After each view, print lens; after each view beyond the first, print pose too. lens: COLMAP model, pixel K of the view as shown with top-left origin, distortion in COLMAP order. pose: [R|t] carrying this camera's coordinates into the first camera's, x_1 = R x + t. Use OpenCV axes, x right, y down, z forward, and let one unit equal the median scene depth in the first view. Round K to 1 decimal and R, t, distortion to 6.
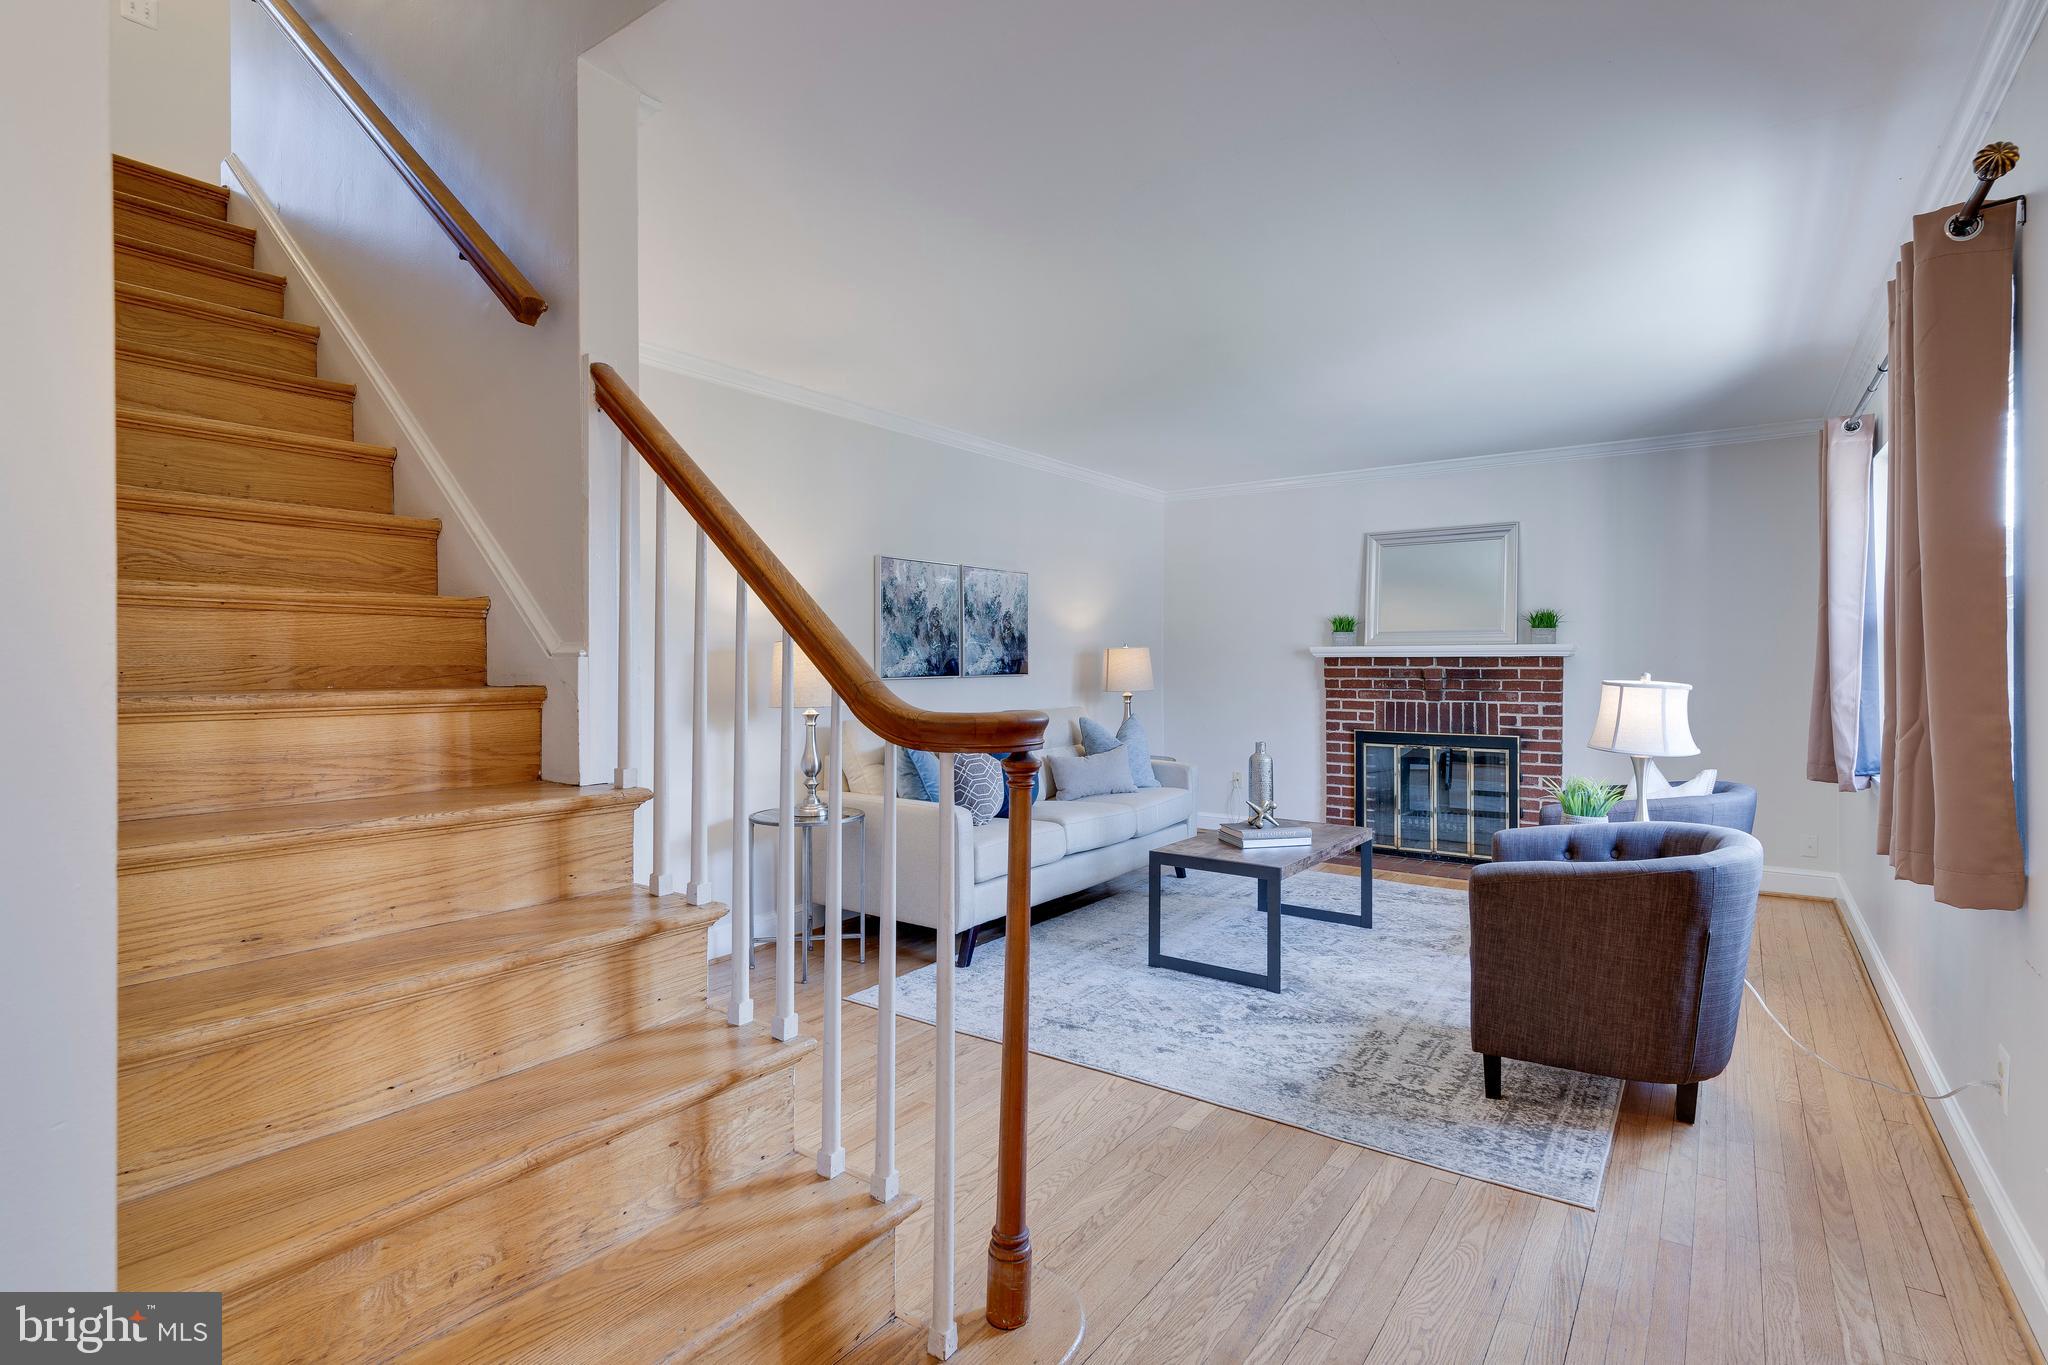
lens RADIAL K [[986.8, 0, 1041.5], [0, 986.8, 670.2], [0, 0, 1]] dist [0.001374, 0.000276]
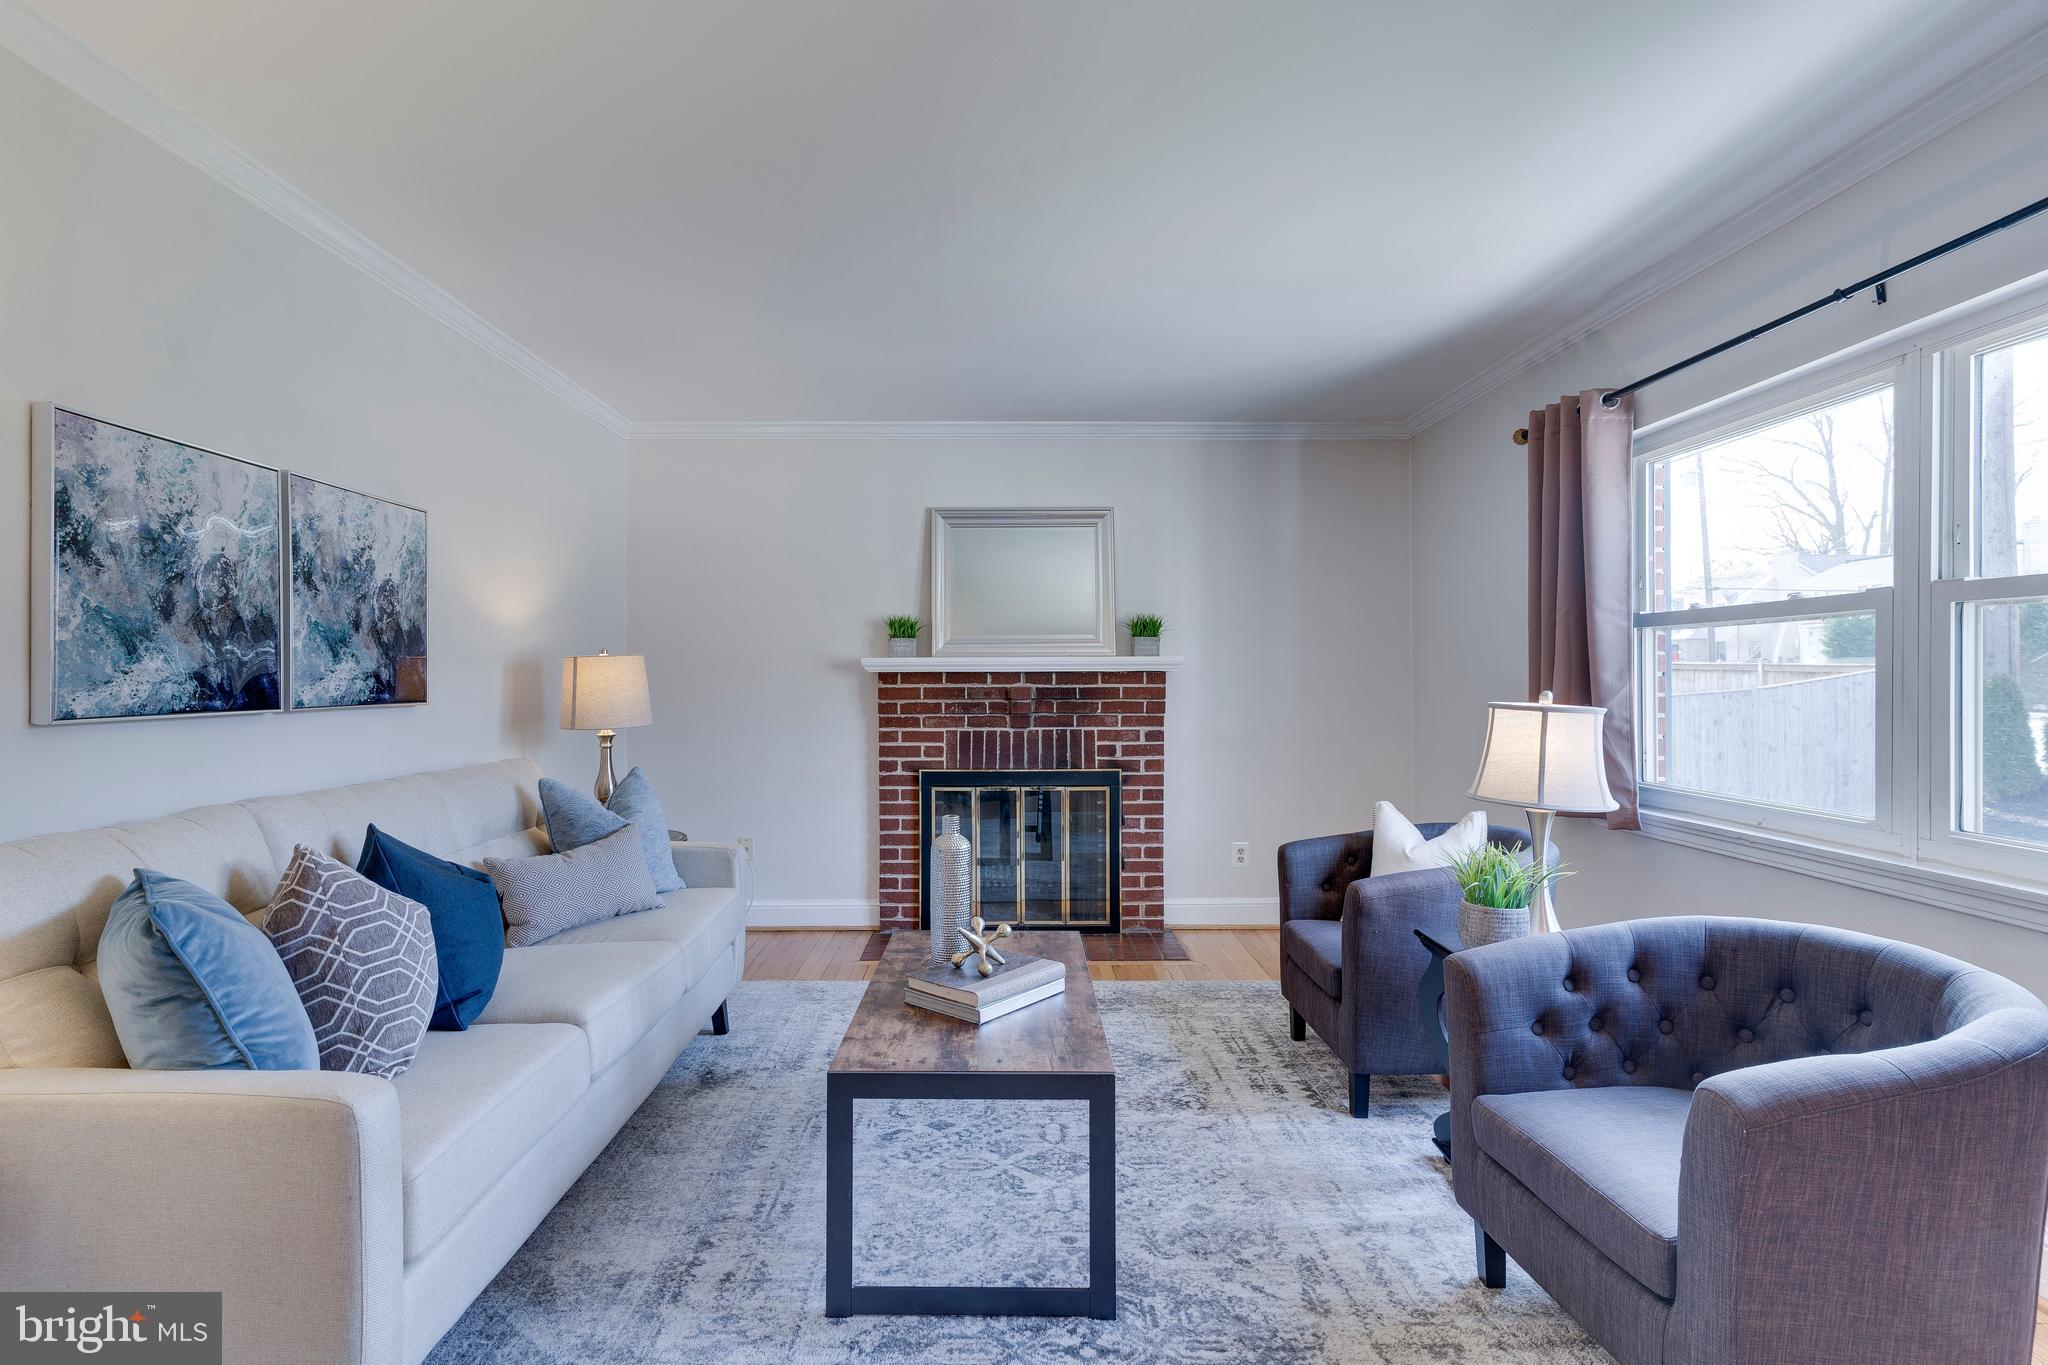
lens RADIAL K [[963.4, 0, 972.7], [0, 963.4, 673.8], [0, 0, 1]] dist [0.000731, -0.000221]
pose [[0.816521, 0.001339, 0.577314, -0.073918], [0.007284, 0.999894, -0.012621, -0.002763], [-0.577270, 0.014510, 0.816425, 0.415656]]
